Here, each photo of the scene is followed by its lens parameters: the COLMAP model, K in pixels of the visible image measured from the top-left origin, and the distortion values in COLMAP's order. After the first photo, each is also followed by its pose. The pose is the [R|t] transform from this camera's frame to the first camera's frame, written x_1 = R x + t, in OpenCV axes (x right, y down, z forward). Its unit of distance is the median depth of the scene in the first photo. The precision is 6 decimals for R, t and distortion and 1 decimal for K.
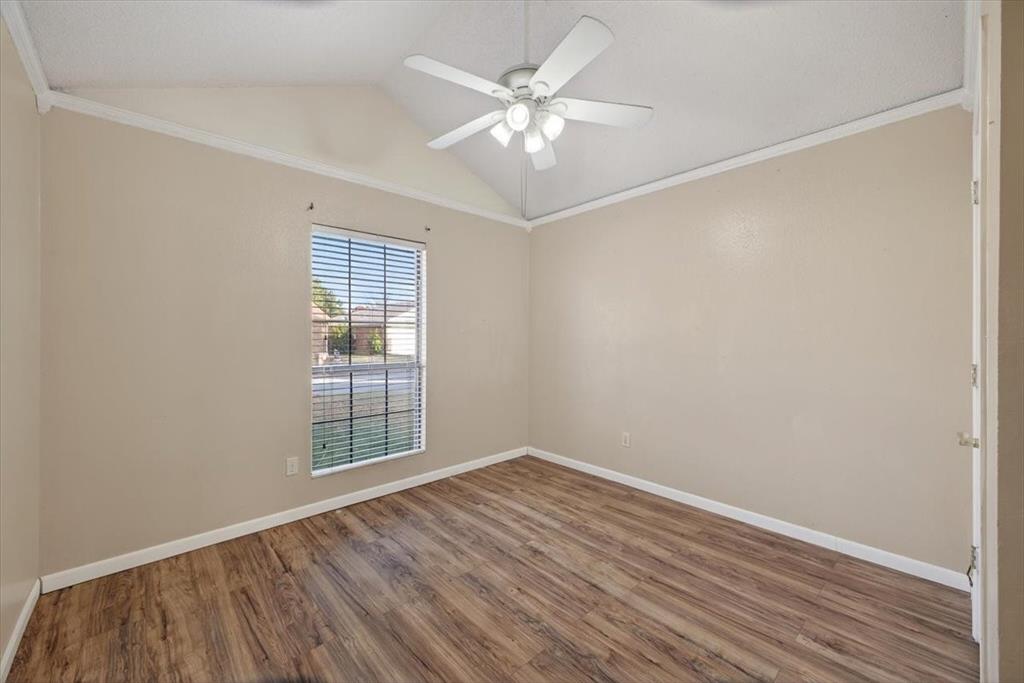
lens RADIAL K [[404.5, 0, 509.1], [0, 404.5, 342.2], [0, 0, 1]] dist [0.023112, -0.002472]
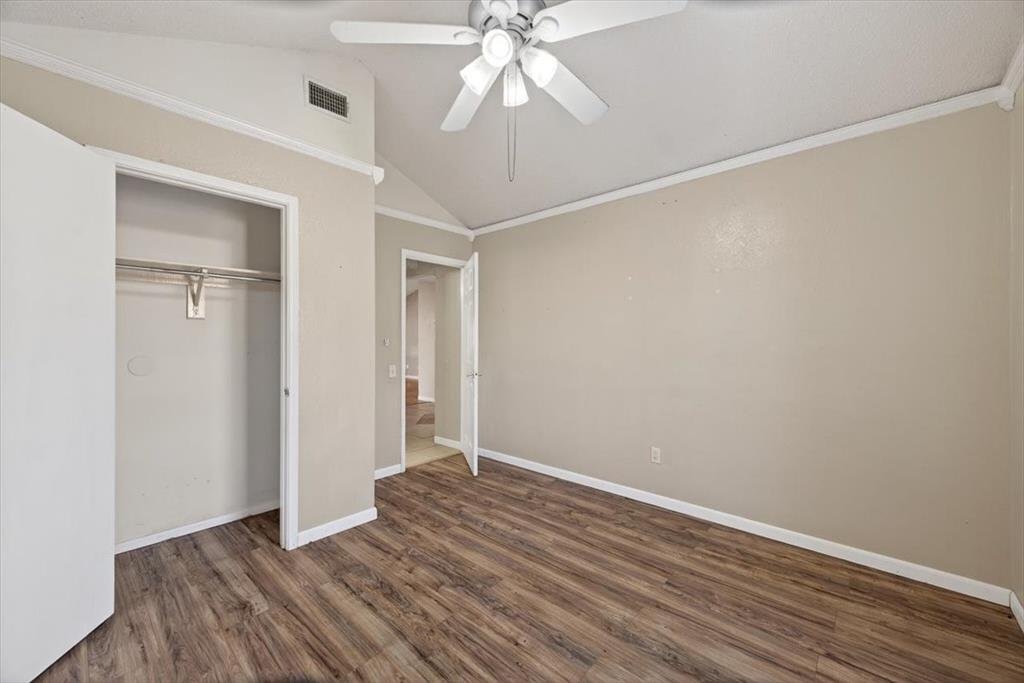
lens RADIAL K [[404.5, 0, 505.7], [0, 404.5, 337.1], [0, 0, 1]] dist [0.023112, -0.002472]
pose [[-0.996607, 0.002324, -0.082279, 0.089306], [0.002014, 0.999991, 0.003851, -0.018973], [0.082287, 0.003672, -0.996602, 1.432044]]
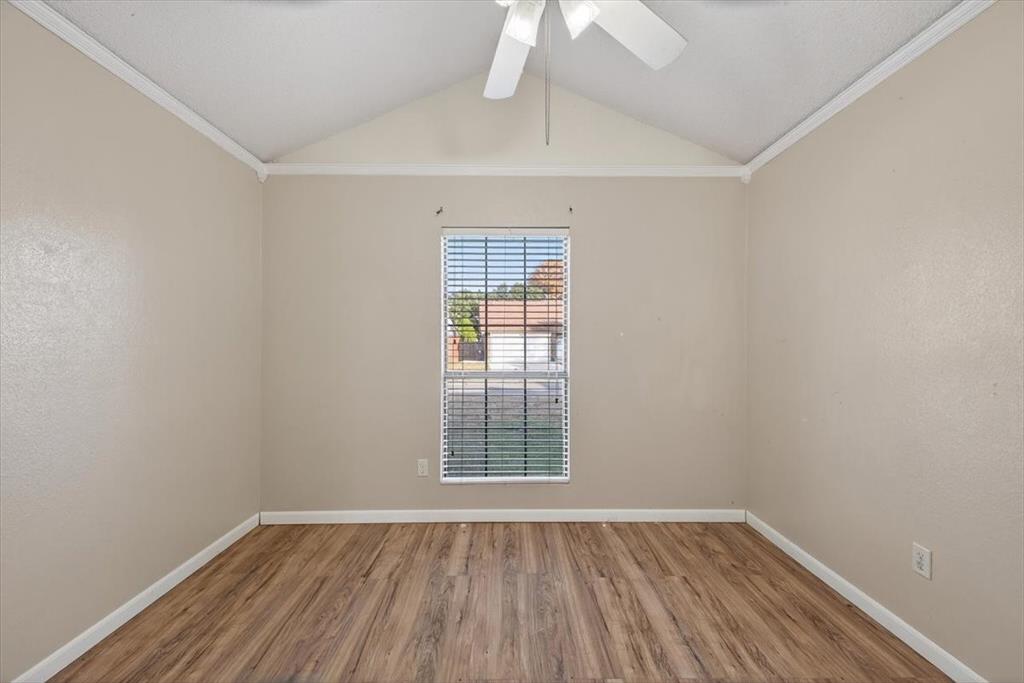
lens RADIAL K [[404.5, 0, 514.4], [0, 404.5, 340.6], [0, 0, 1]] dist [0.023112, -0.002472]
pose [[0.745612, 0.007034, -0.666343, 0.333947], [-0.011242, 0.999935, -0.002023, -0.016713], [0.666286, 0.008999, 0.745642, 0.414368]]
